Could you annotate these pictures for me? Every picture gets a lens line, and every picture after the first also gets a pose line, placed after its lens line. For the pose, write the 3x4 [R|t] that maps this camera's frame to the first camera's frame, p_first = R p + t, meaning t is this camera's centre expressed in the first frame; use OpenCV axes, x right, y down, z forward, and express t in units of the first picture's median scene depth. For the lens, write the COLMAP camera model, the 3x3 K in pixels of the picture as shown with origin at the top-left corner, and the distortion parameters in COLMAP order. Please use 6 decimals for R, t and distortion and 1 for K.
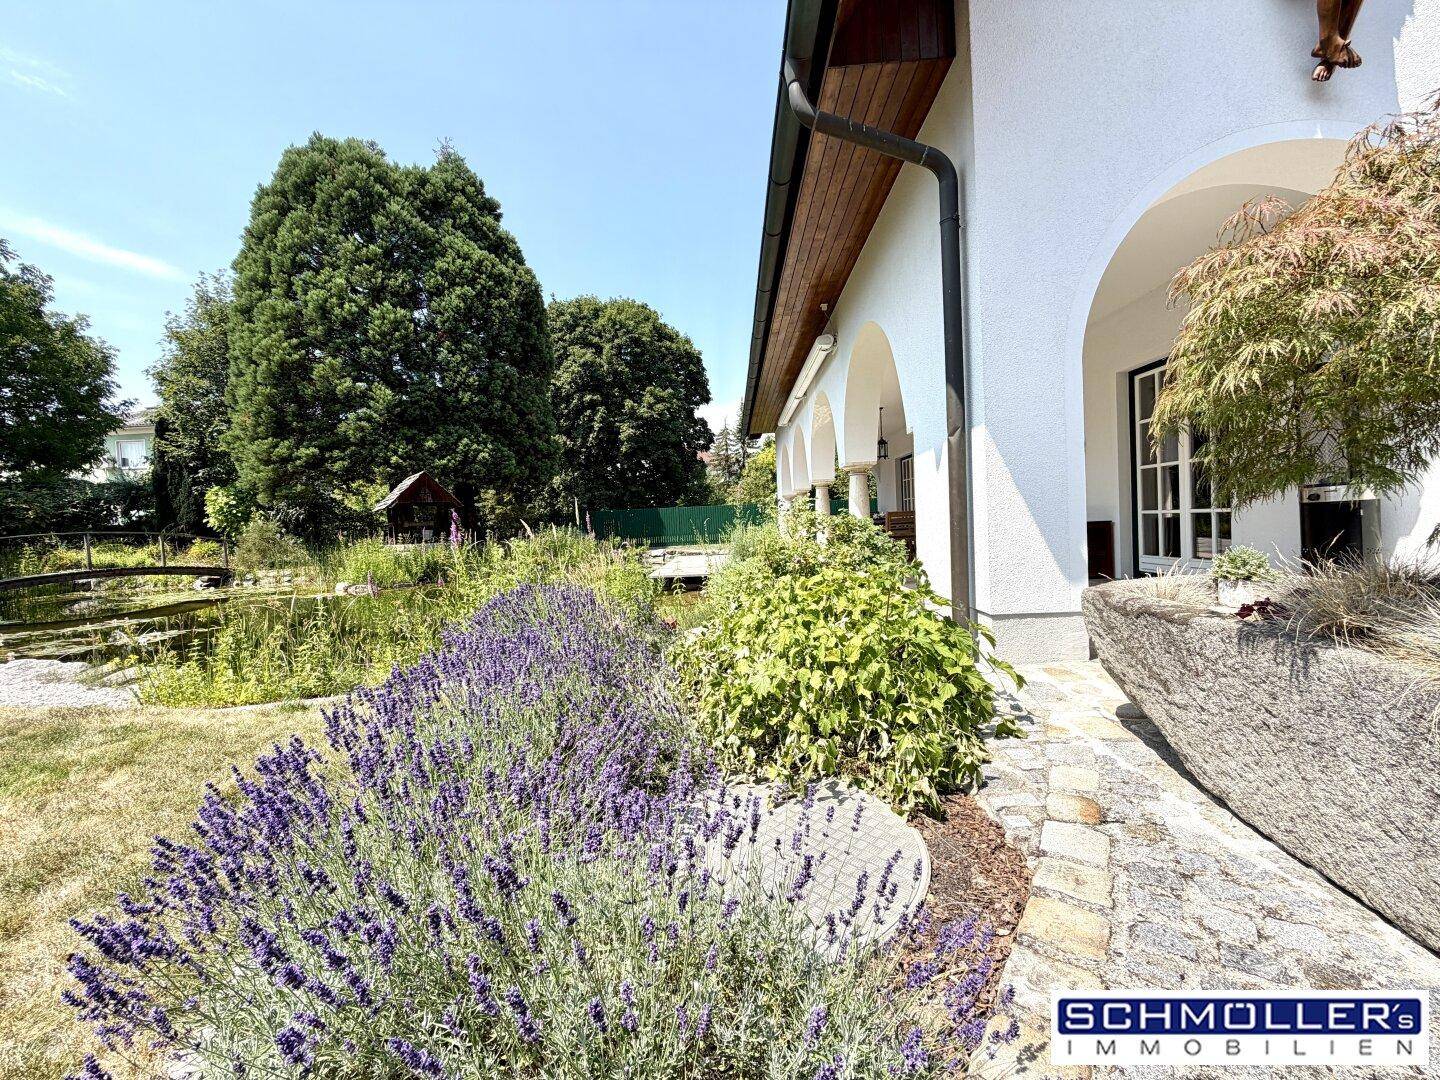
lens RADIAL K [[575.1, 0, 720.0], [0, 575.1, 540.0], [0, 0, 1]] dist [-0.000053, -0.000169]
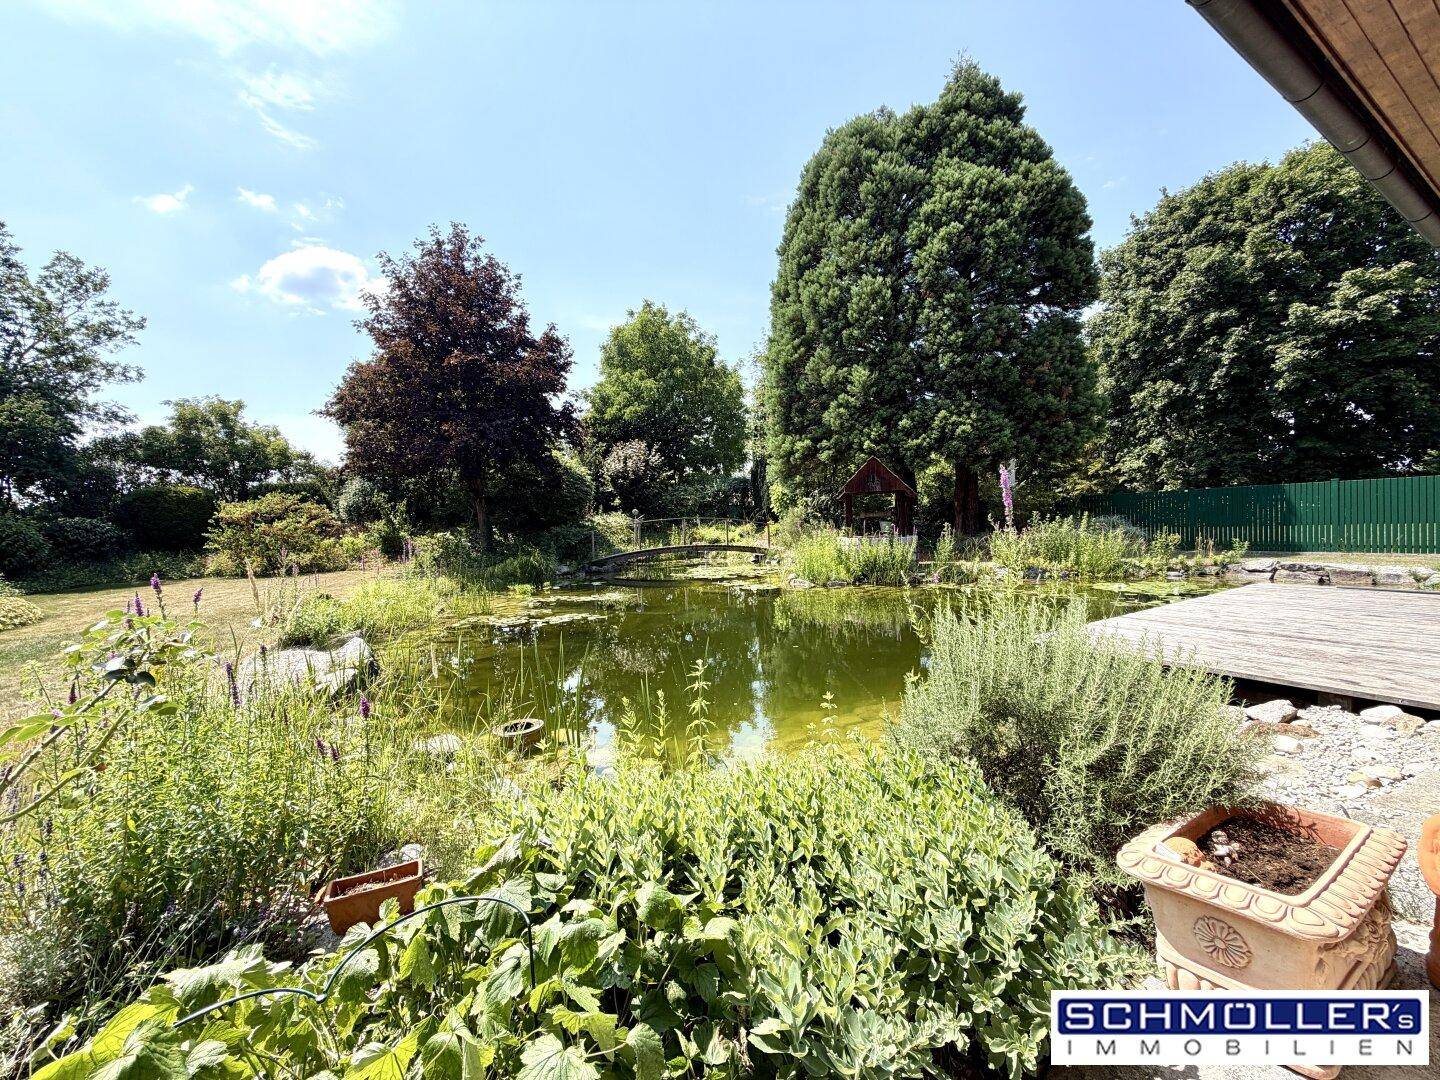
lens RADIAL K [[575.1, 0, 720.0], [0, 575.1, 540.0], [0, 0, 1]] dist [-0.000053, -0.000169]
pose [[0.533861, 0.050969, -0.844035, 0.095713], [-0.010208, 0.998497, 0.053839, -0.030239], [0.845511, -0.020127, 0.533579, 0.273652]]
